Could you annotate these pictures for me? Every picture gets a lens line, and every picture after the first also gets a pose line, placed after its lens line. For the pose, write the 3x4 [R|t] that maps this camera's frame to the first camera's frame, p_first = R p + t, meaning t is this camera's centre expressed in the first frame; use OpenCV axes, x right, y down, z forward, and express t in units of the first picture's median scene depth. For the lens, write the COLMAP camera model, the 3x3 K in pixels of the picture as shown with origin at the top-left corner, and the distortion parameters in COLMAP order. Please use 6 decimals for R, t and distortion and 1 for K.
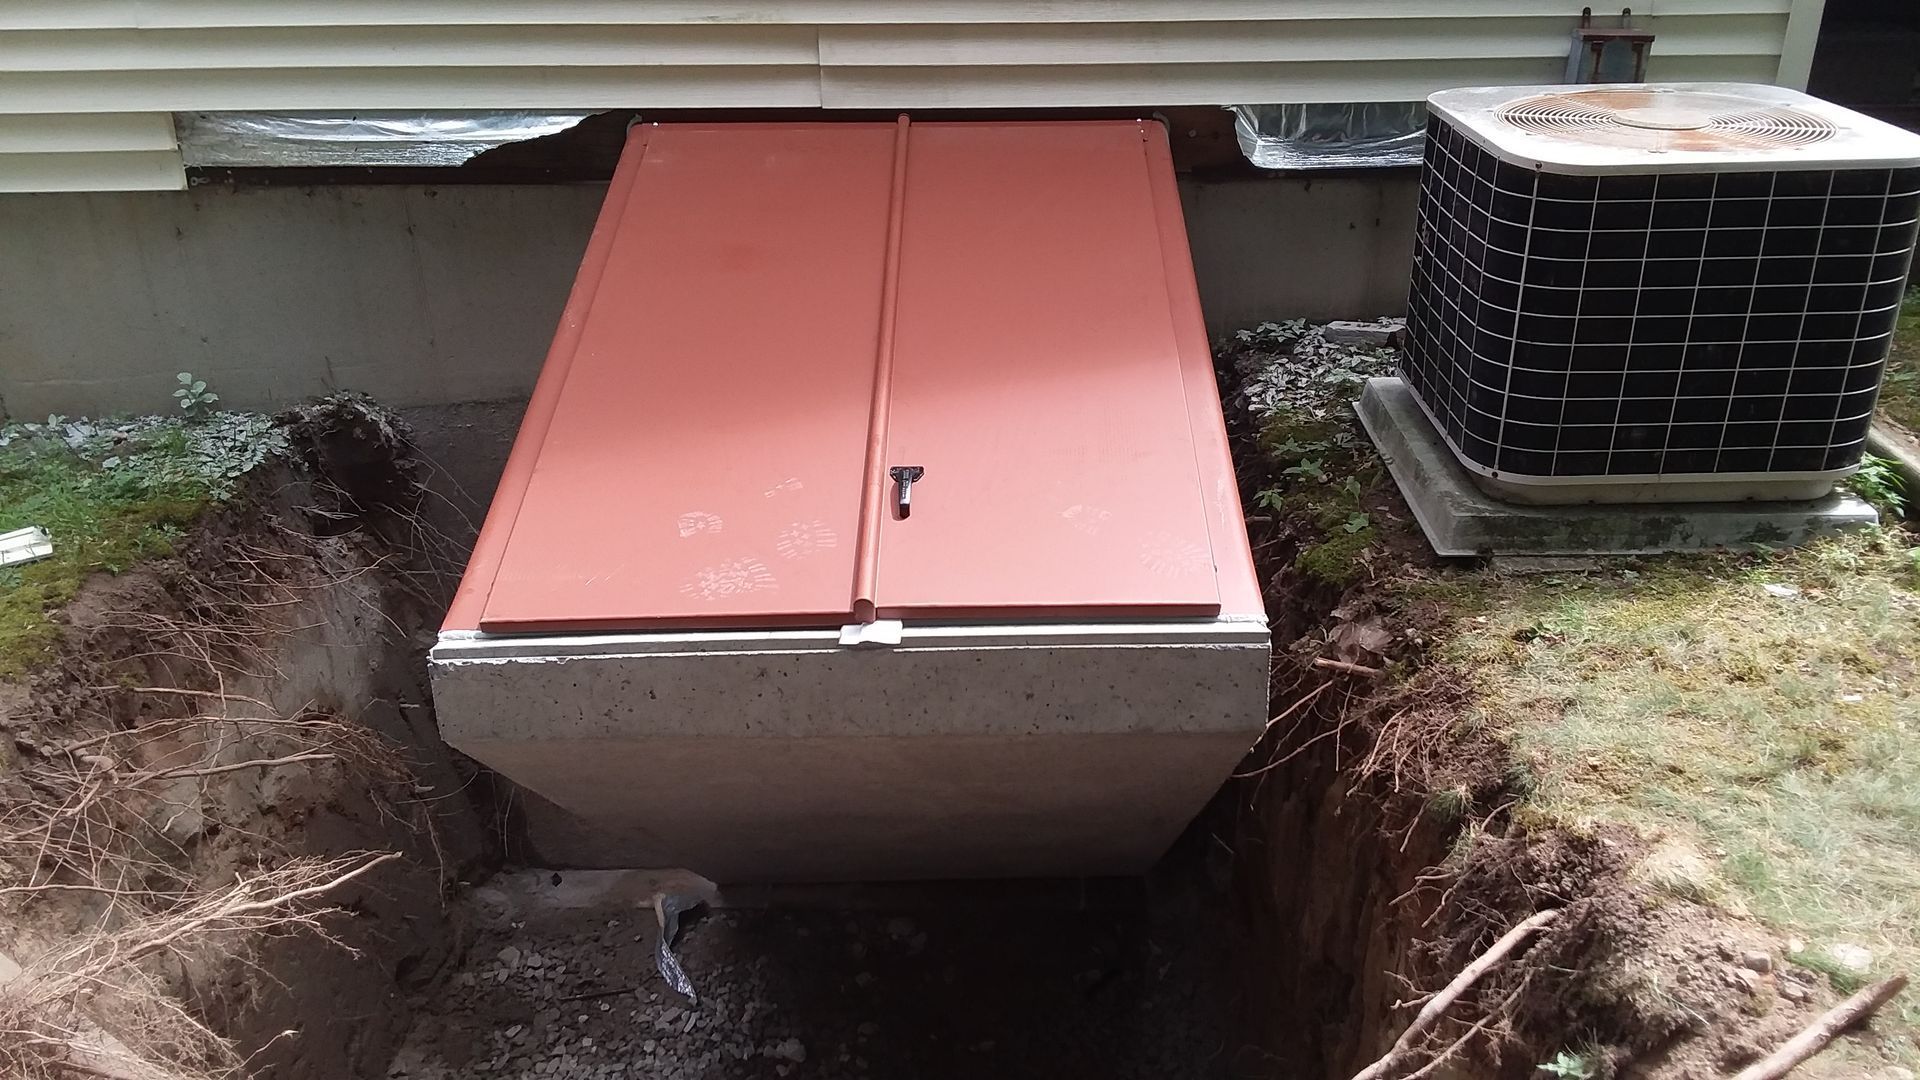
lens RADIAL K [[1513.8, 0, 1023.4], [0, 1513.8, 549.7], [0, 0, 1]] dist [0.139448, -0.230112]
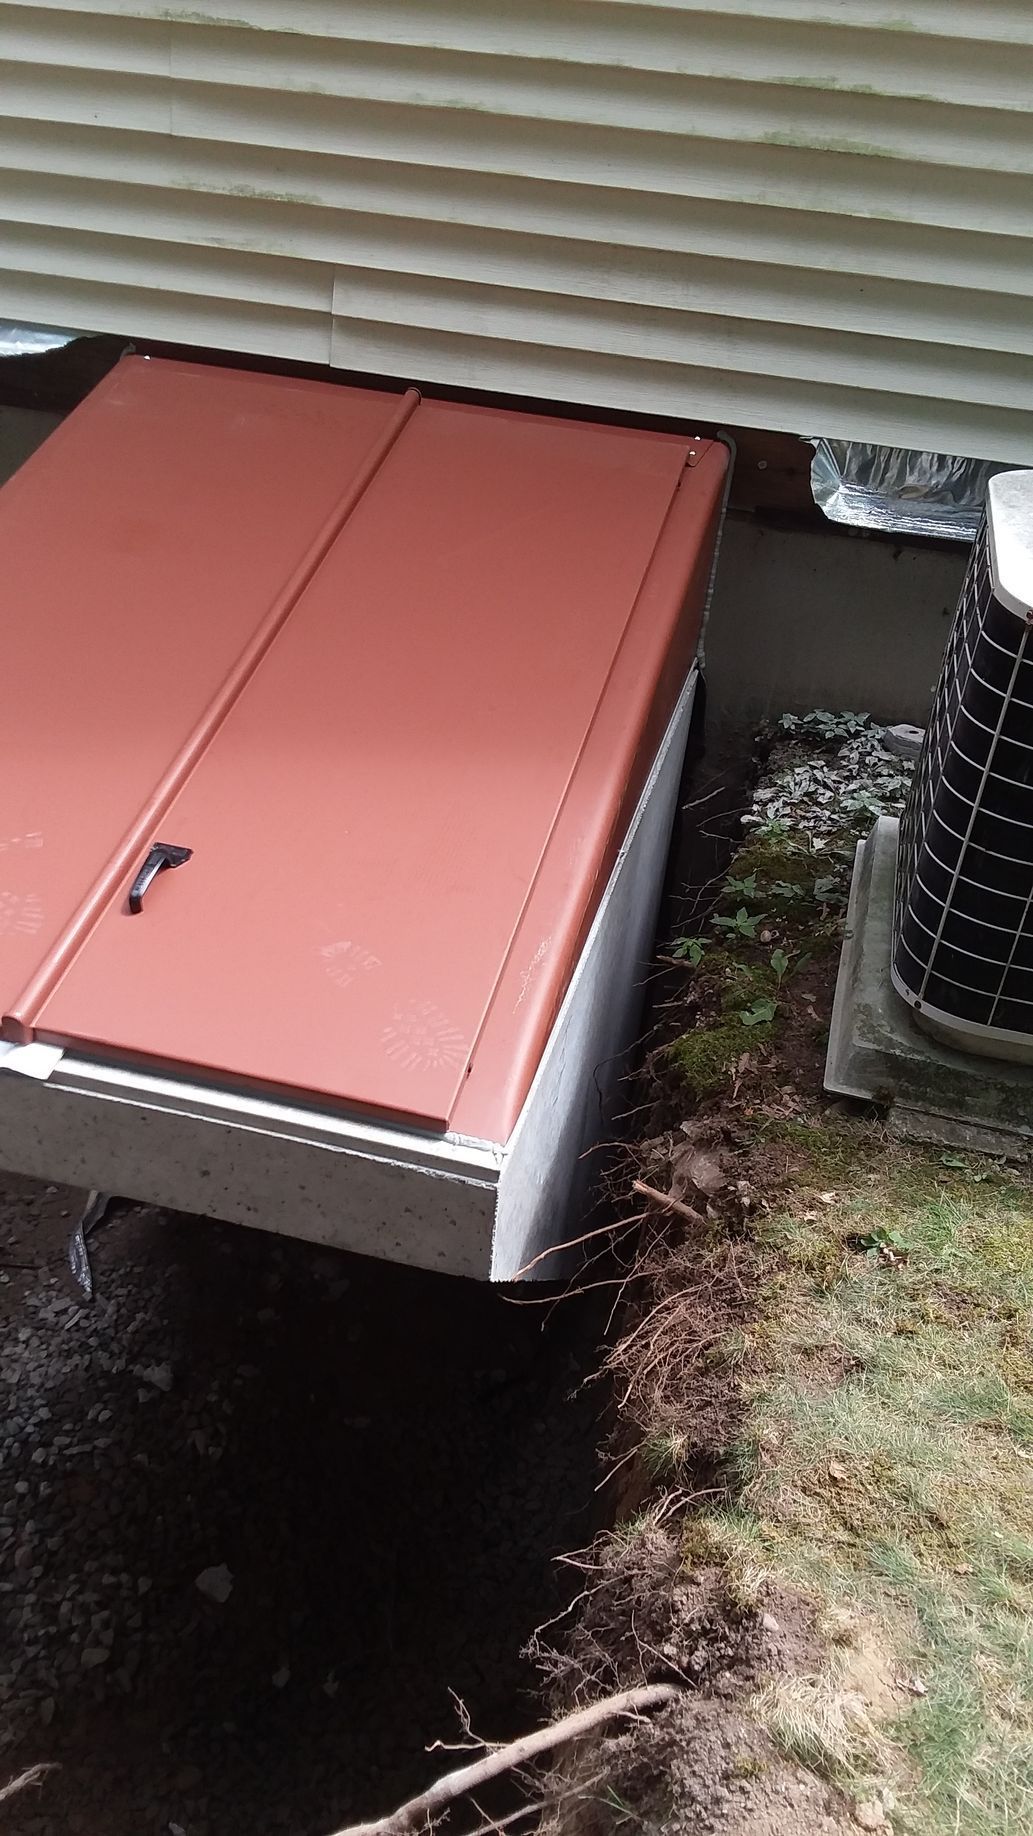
lens RADIAL K [[1447.5, 0, 510.9], [0, 1447.5, 968.8], [0, 0, 1]] dist [0.139448, -0.230112]
pose [[0.961637, 0.214636, -0.170838, 0.232633], [-0.192799, 0.971809, 0.135703, -0.124961], [0.195149, -0.097559, 0.975909, 0.253775]]
